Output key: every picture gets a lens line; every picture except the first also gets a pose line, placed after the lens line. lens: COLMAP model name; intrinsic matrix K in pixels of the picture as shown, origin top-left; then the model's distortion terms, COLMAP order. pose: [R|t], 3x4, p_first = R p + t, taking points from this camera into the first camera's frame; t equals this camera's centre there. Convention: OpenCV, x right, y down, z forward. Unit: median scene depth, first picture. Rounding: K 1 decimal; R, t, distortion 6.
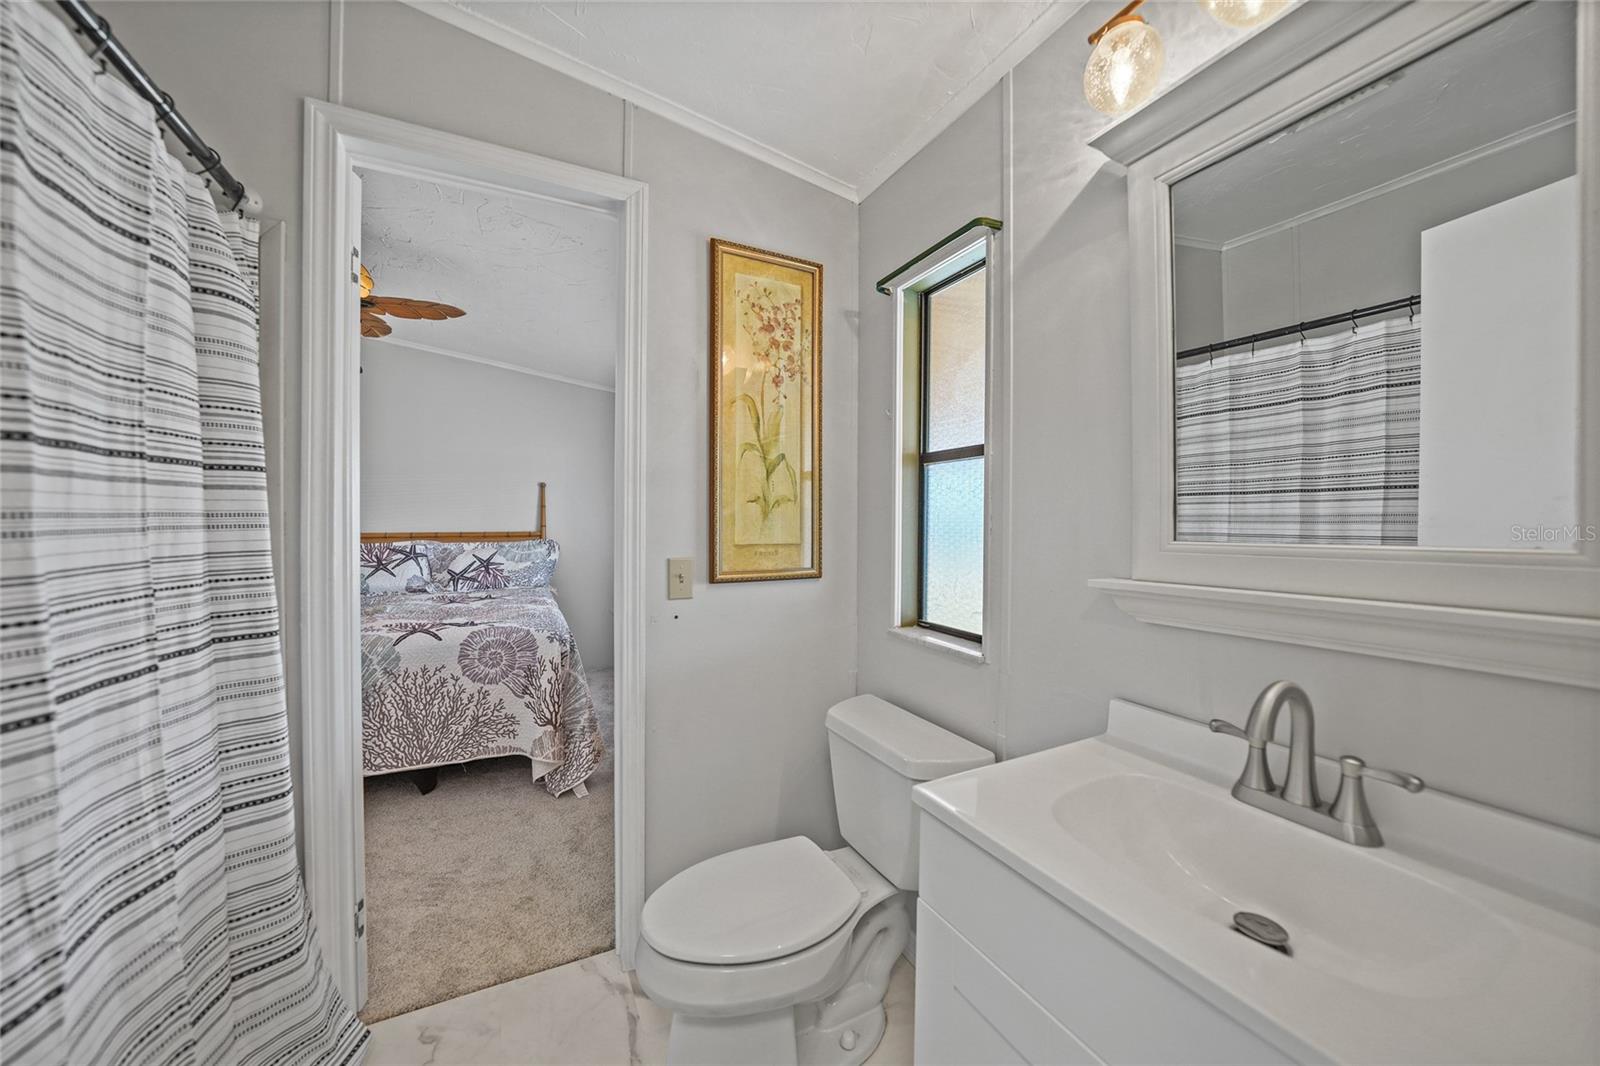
lens RADIAL K [[561.2, 0, 798.8], [0, 561.2, 525.7], [0, 0, 1]] dist [-0.027715, 0.005583]
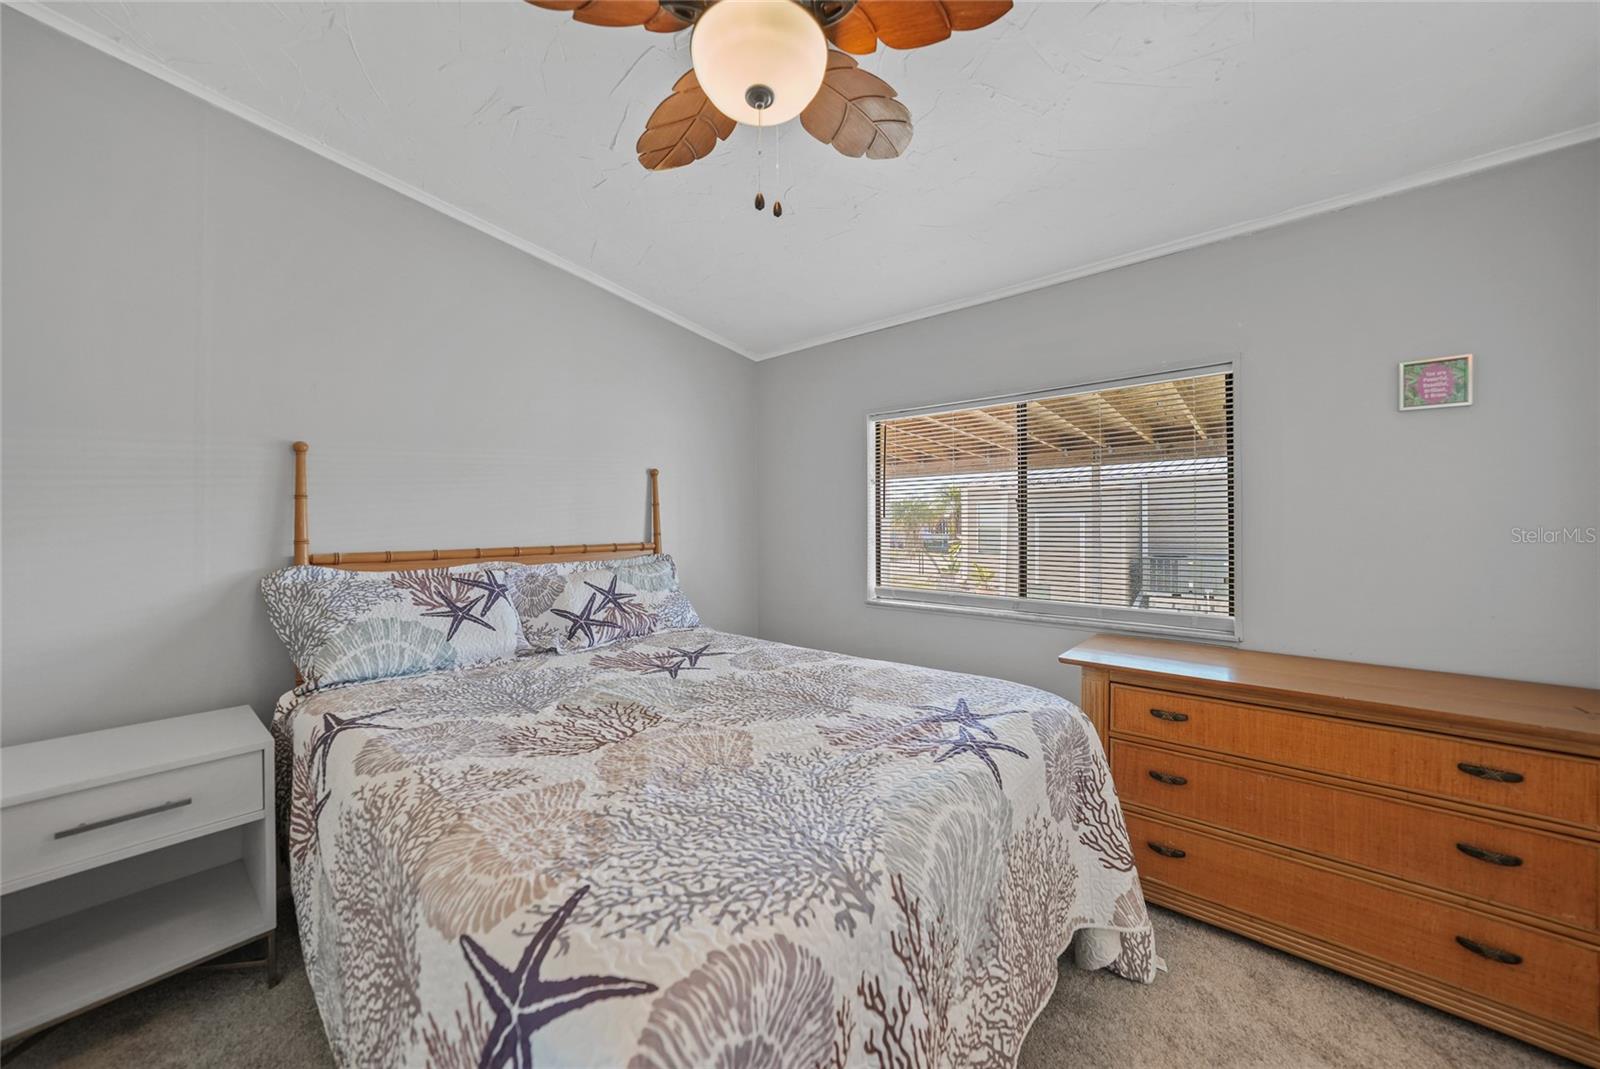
lens RADIAL K [[561.2, 0, 792.9], [0, 561.2, 526.9], [0, 0, 1]] dist [-0.027715, 0.005583]
pose [[0.936427, -0.014077, 0.350581, -0.597175], [0.017390, 0.999829, -0.006303, -0.001011], [-0.350432, 0.011999, 0.936511, 0.352375]]
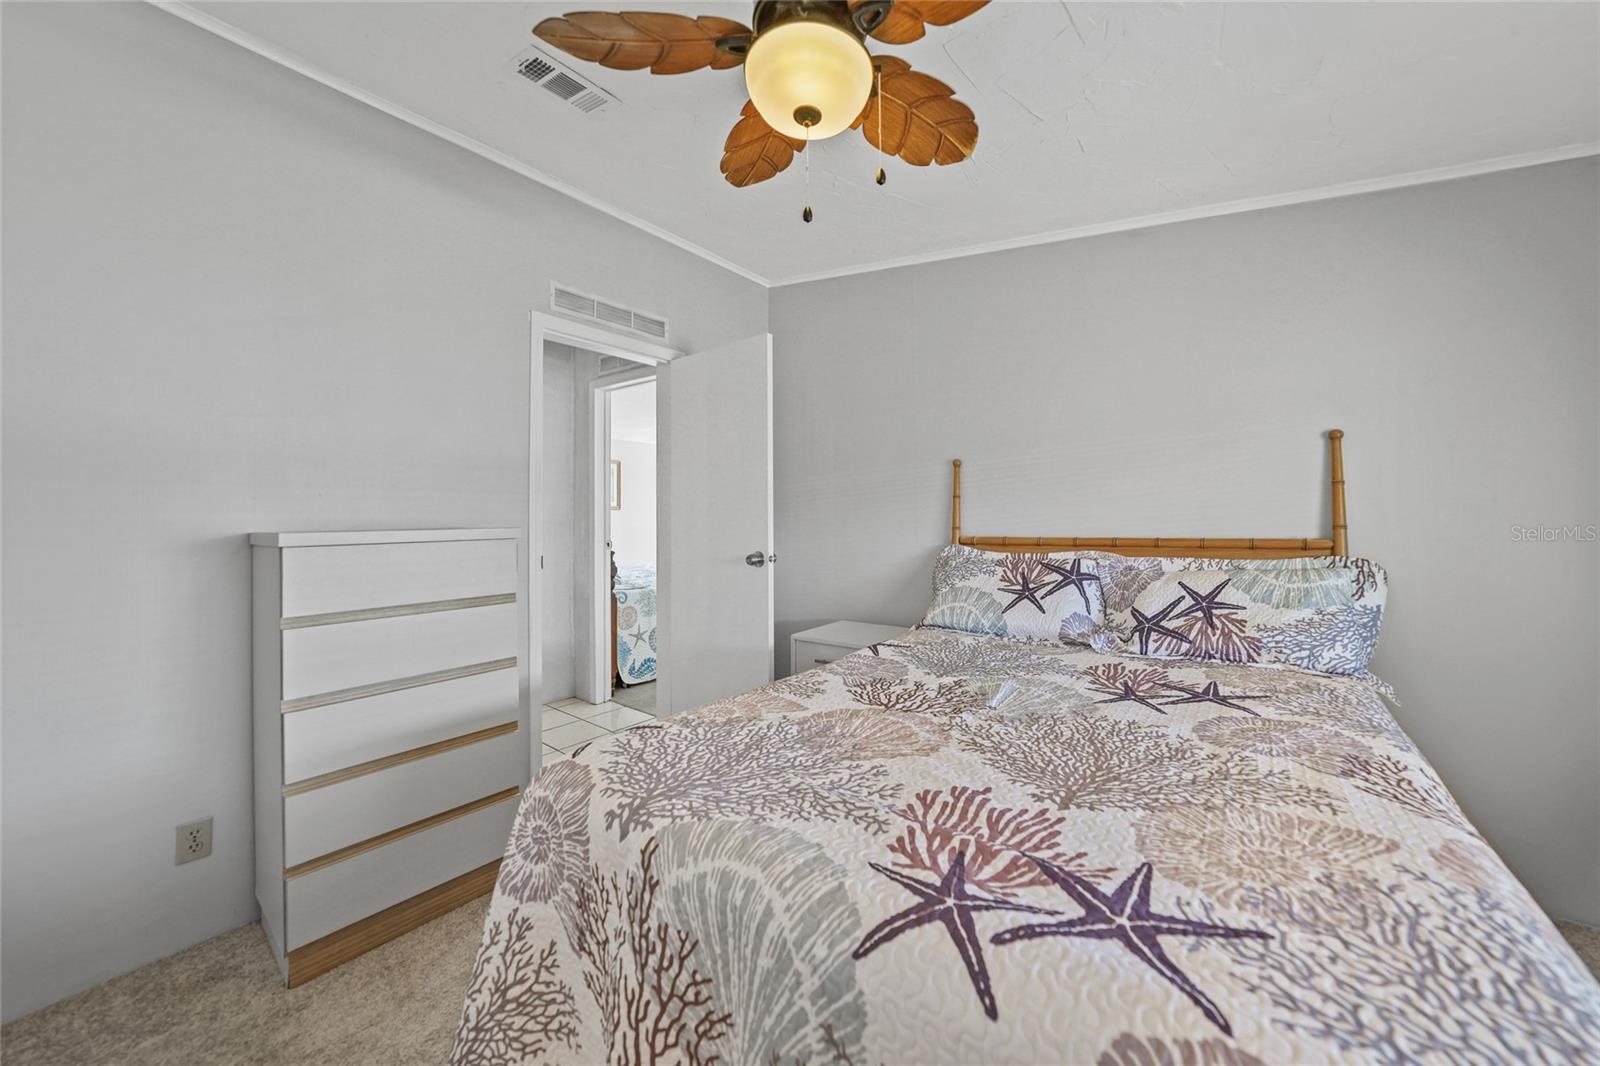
lens RADIAL K [[561.2, 0, 827.2], [0, 561.2, 511.6], [0, 0, 1]] dist [-0.027715, 0.005583]
pose [[0.443227, -0.023258, -0.896108, -0.272021], [0.001973, 0.999686, -0.024970, -0.001683], [0.896407, 0.009300, 0.443134, 0.486638]]
